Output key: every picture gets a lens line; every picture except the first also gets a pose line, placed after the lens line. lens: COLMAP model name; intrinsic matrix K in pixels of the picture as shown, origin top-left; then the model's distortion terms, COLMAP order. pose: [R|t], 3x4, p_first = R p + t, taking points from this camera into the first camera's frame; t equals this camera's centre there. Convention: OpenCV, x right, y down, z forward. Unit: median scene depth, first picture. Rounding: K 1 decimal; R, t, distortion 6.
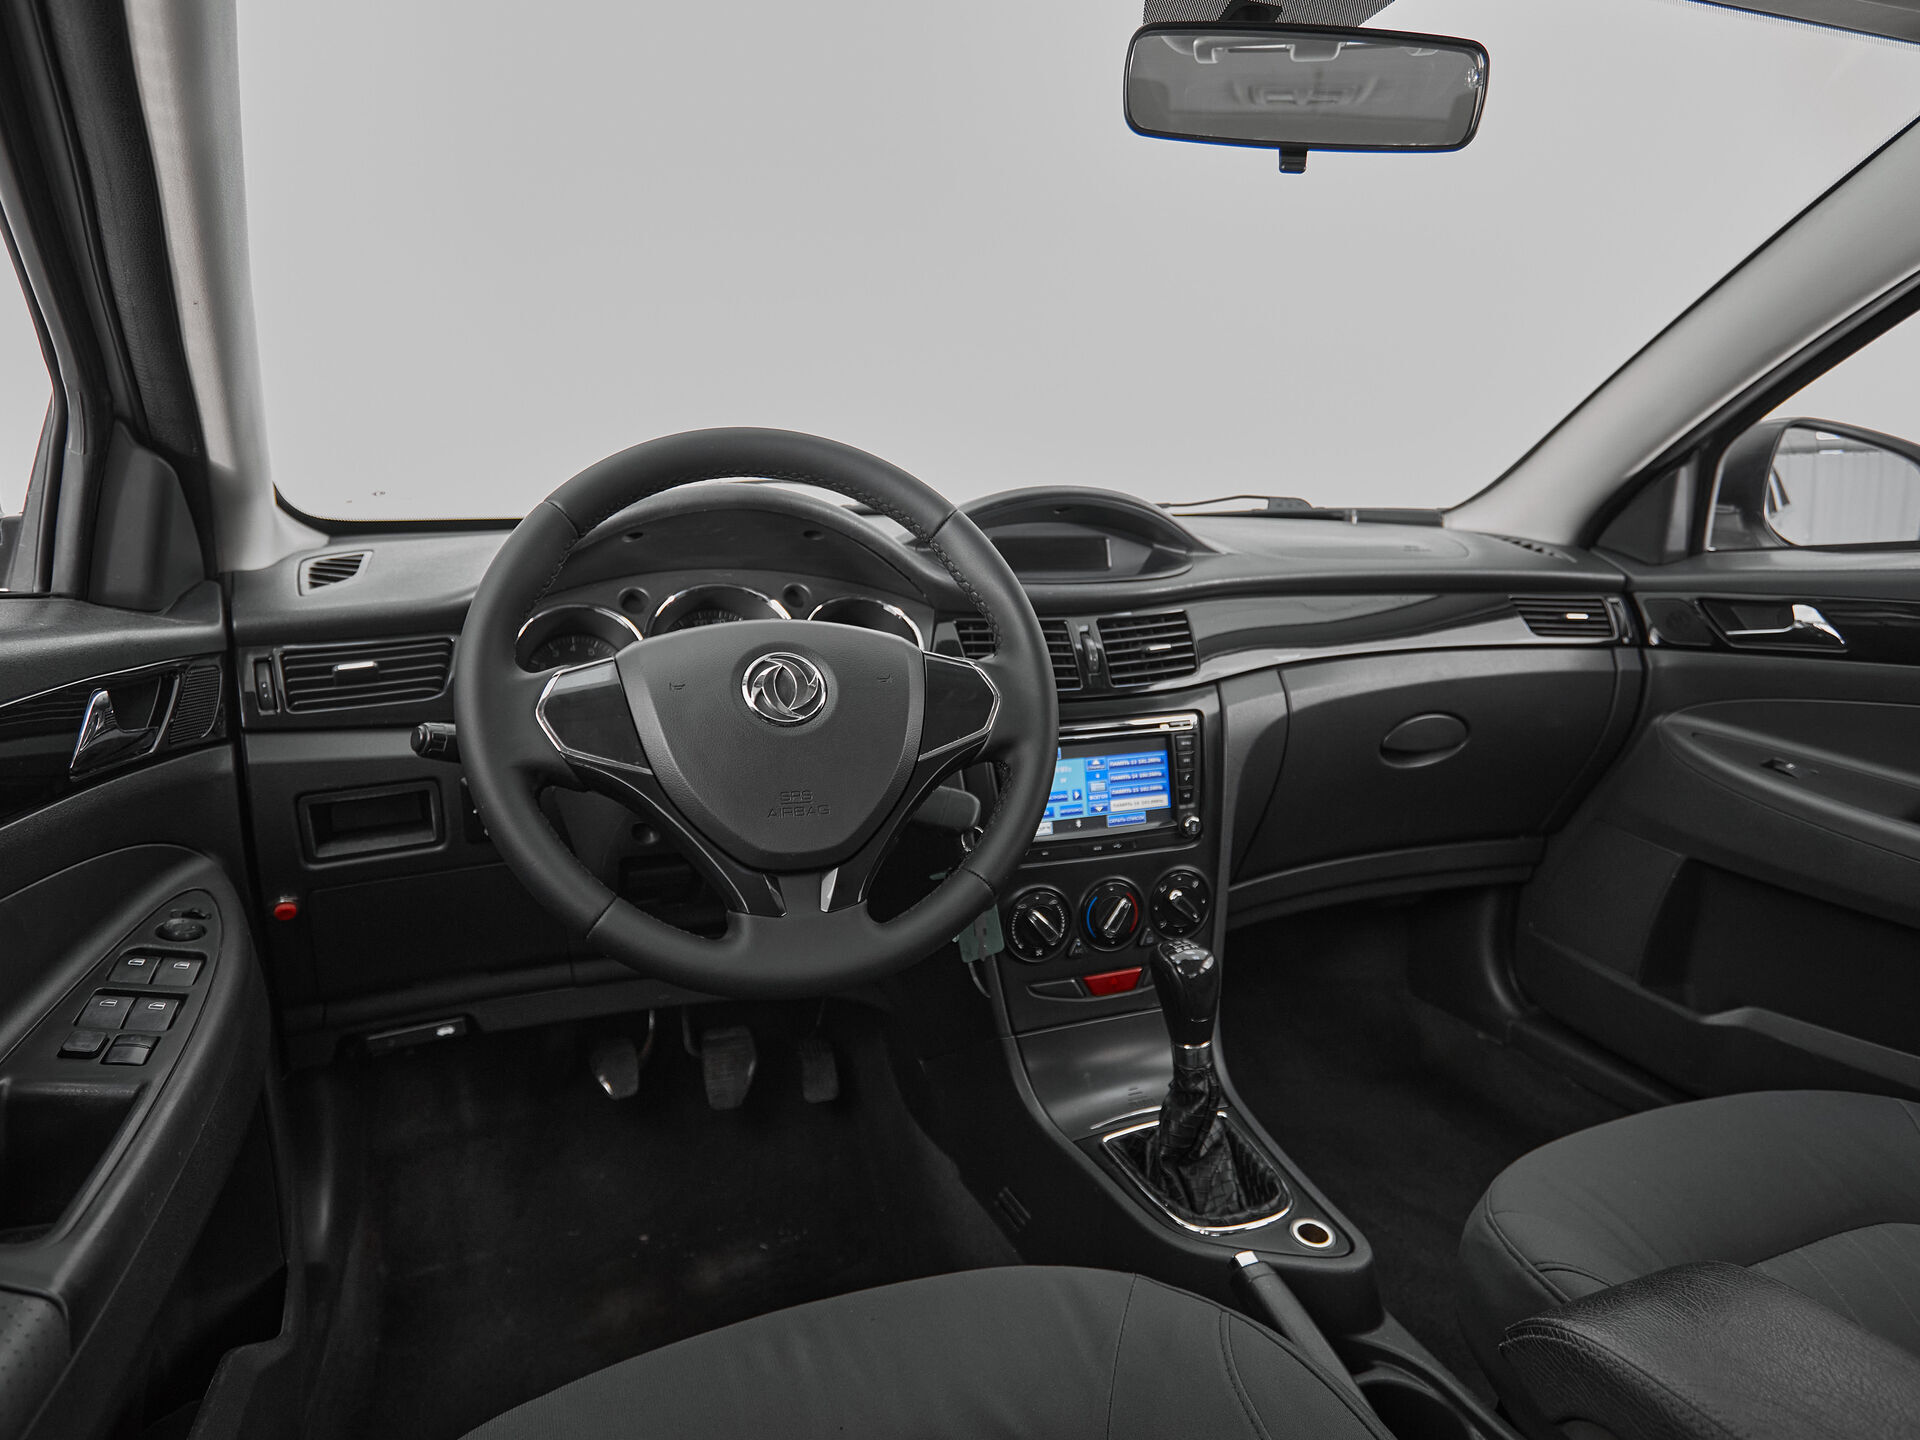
lens RADIAL K [[1146.4, 0, 960.0], [0, 1146.4, 720.0], [0, 0, 1]] dist [-0.004219, -0.001088]
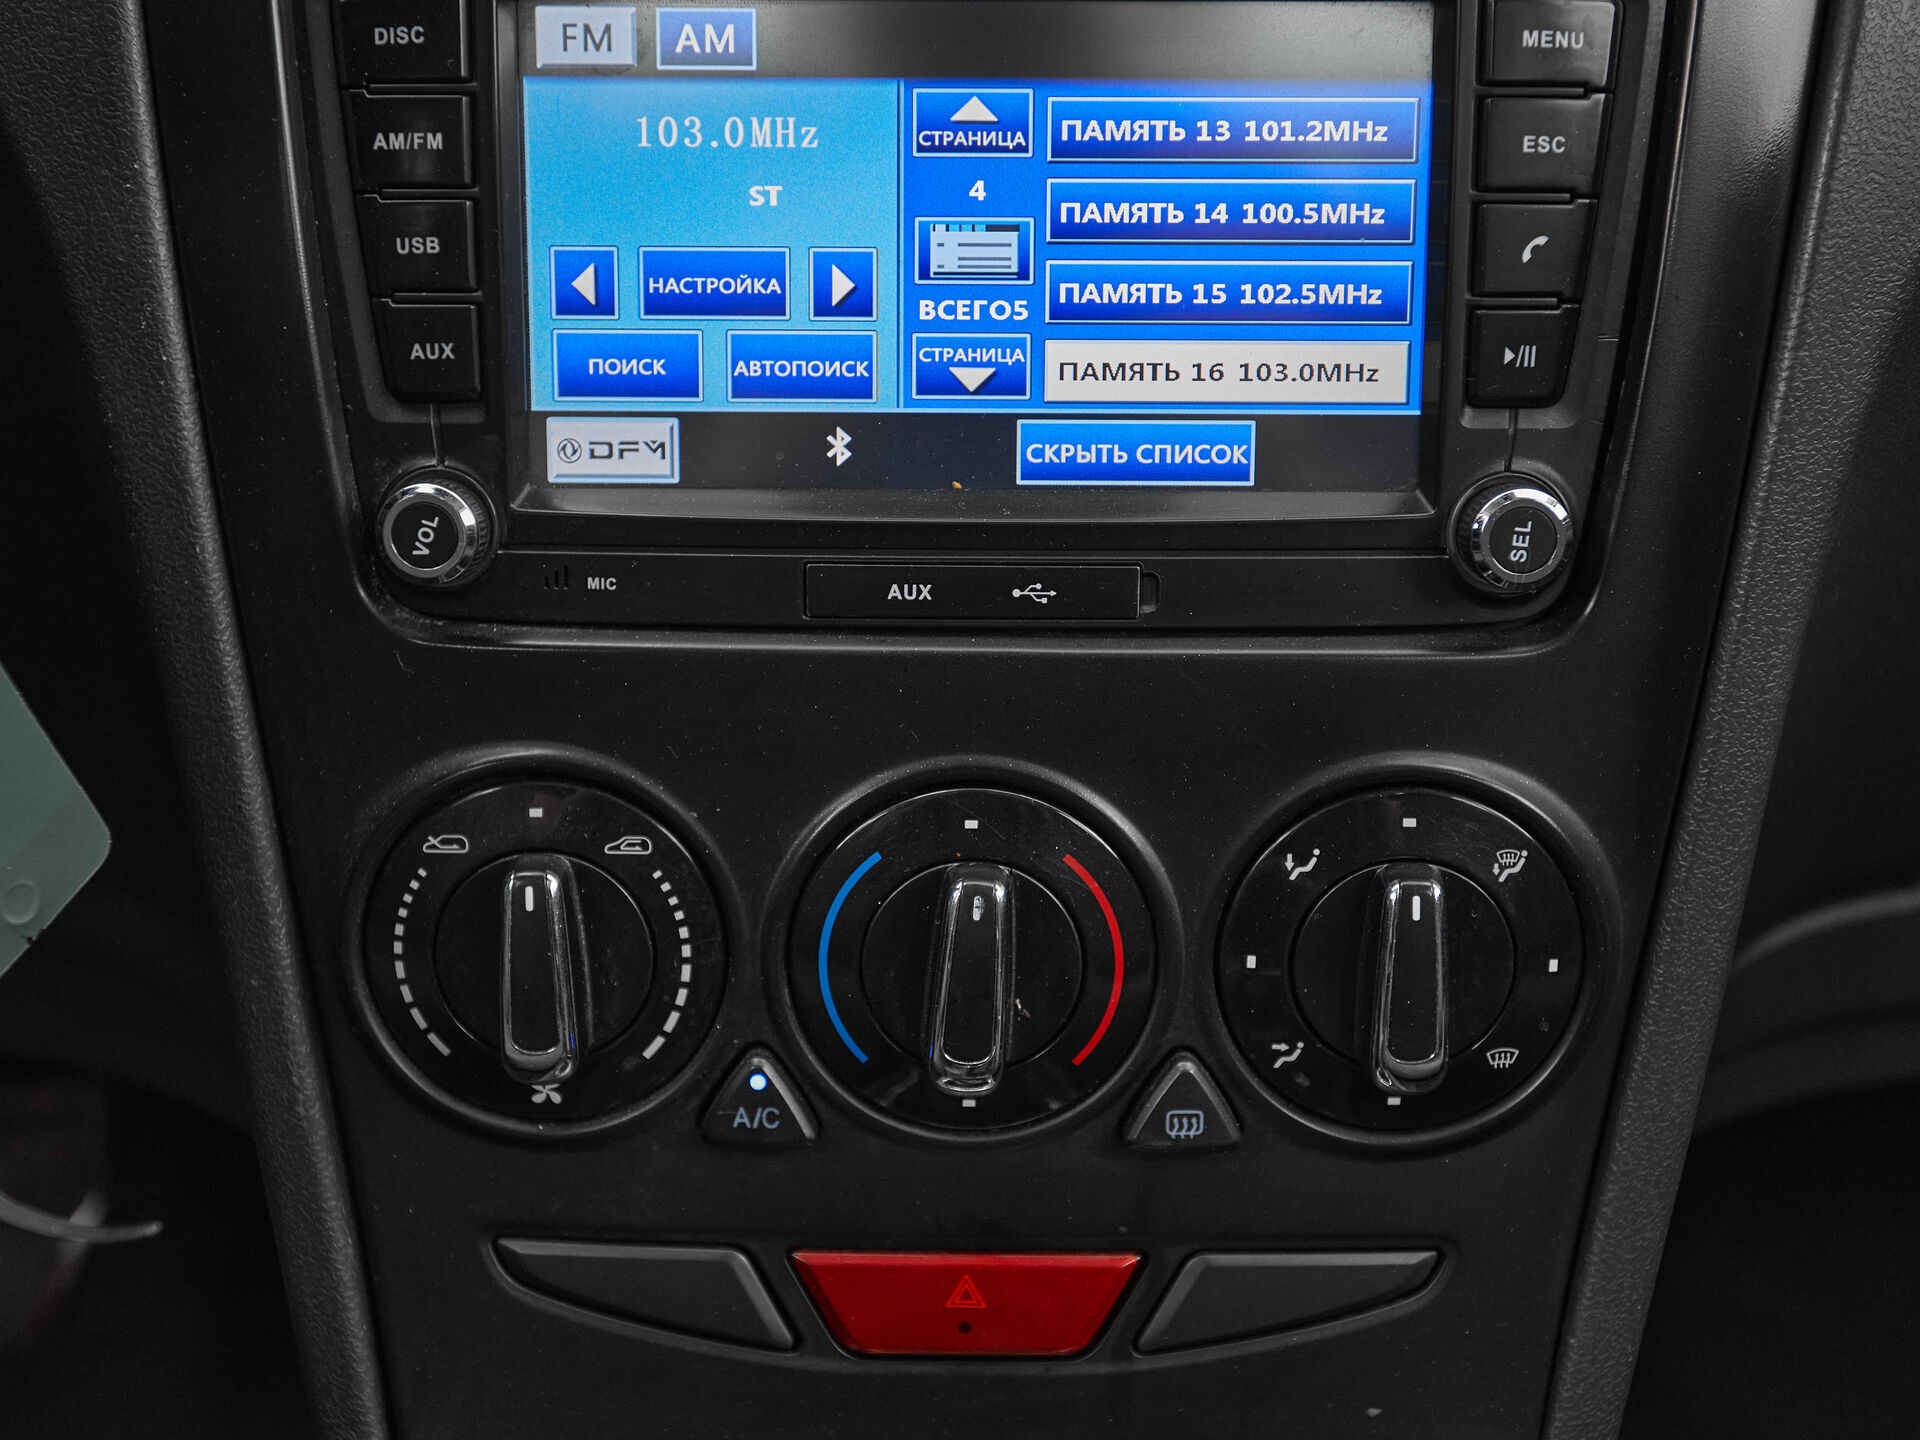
lens RADIAL K [[2321.7, 0, 960.0], [0, 2321.7, 720.0], [0, 0, 1]] dist [0.003542, 0.024940]
pose [[0.932387, 0.133208, -0.336021, 0.246181], [-0.077531, 0.981683, 0.174036, 0.065896], [0.353049, -0.136217, 0.925636, 0.645666]]
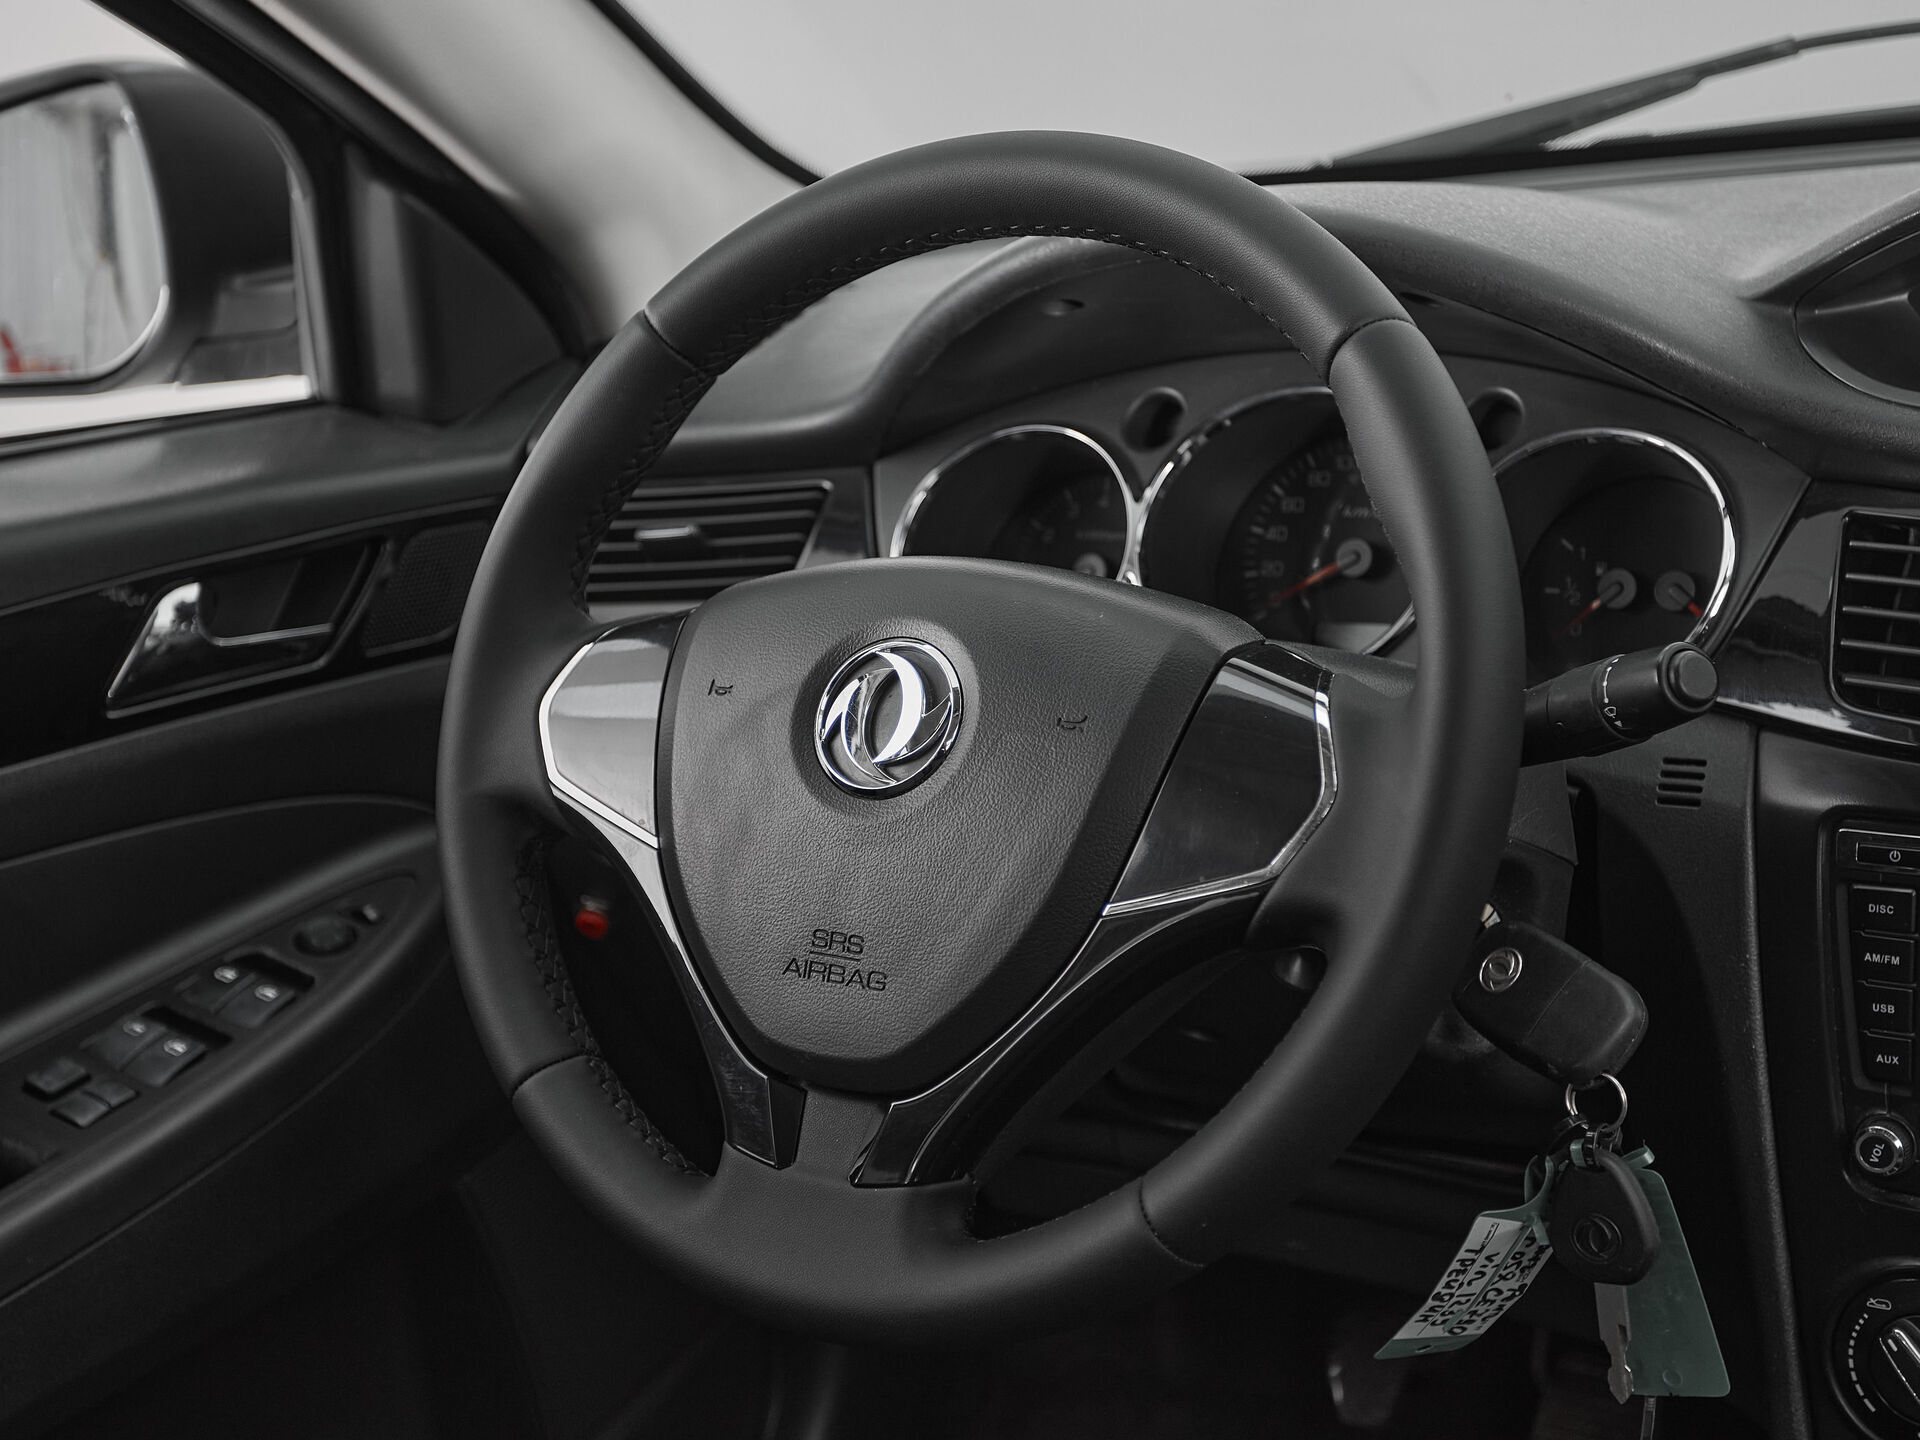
lens RADIAL K [[2887.9, 0, 900.1], [0, 2887.9, 726.2], [0, 0, 1]] dist [0.018096, 0.116606]
pose [[0.588040, 0.157341, -0.793381, 0.555710], [-0.051571, 0.986195, 0.157355, -0.146141], [0.807186, -0.051615, 0.588036, 0.191310]]
